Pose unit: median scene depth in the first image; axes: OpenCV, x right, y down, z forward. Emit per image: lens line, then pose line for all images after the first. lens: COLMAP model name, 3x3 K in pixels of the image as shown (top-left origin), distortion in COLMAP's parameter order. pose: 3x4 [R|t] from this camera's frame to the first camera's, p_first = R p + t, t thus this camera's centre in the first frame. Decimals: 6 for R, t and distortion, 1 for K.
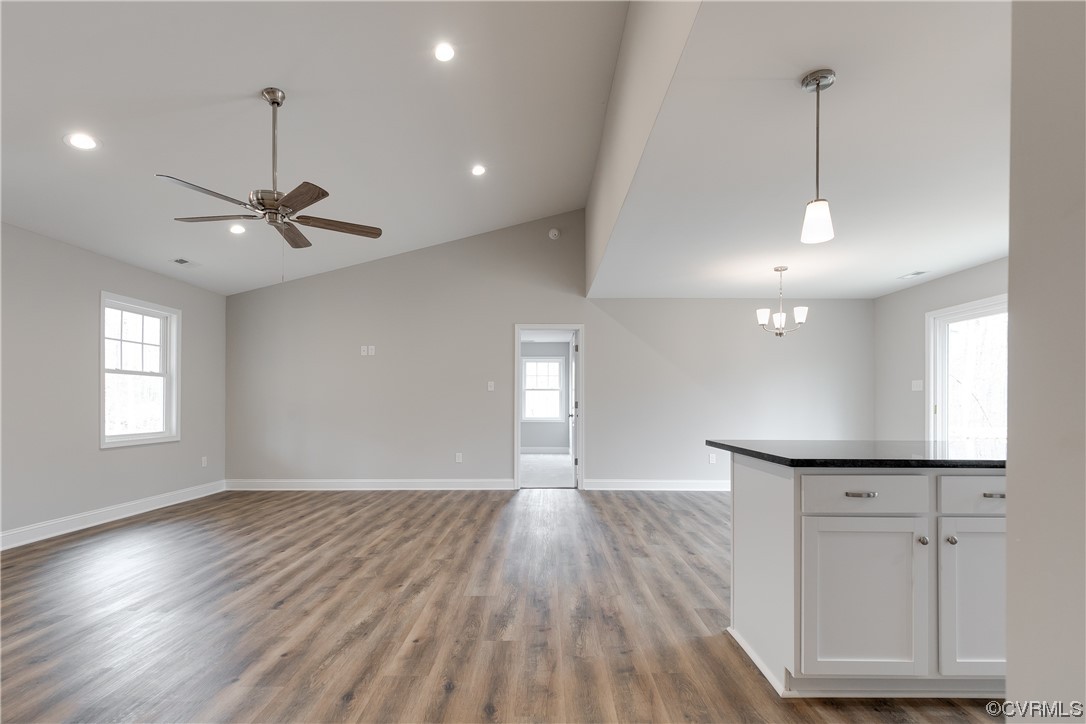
lens RADIAL K [[508.7, 0, 545.2], [0, 508.7, 398.2], [0, 0, 1]] dist [0.018995, -0.002451]
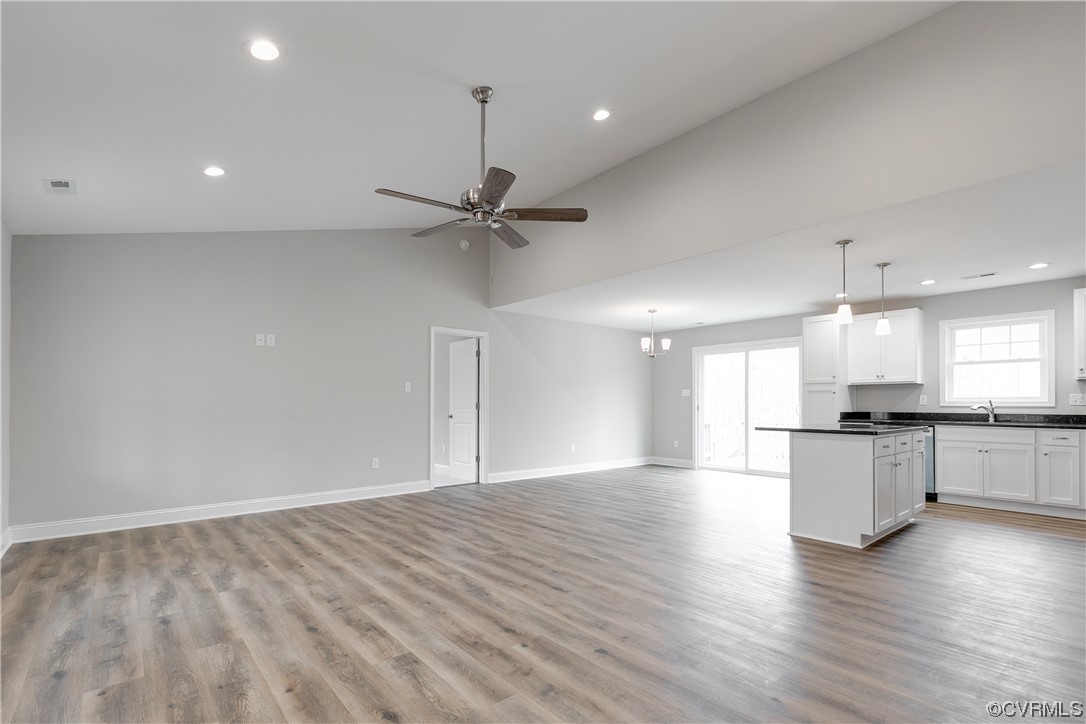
lens RADIAL K [[508.7, 0, 544.1], [0, 508.7, 405.2], [0, 0, 1]] dist [0.018995, -0.002451]
pose [[0.752259, -0.003062, 0.658861, -0.670931], [-0.005110, 0.999932, 0.010482, -0.000695], [-0.658848, -0.011252, 0.752192, 0.112788]]
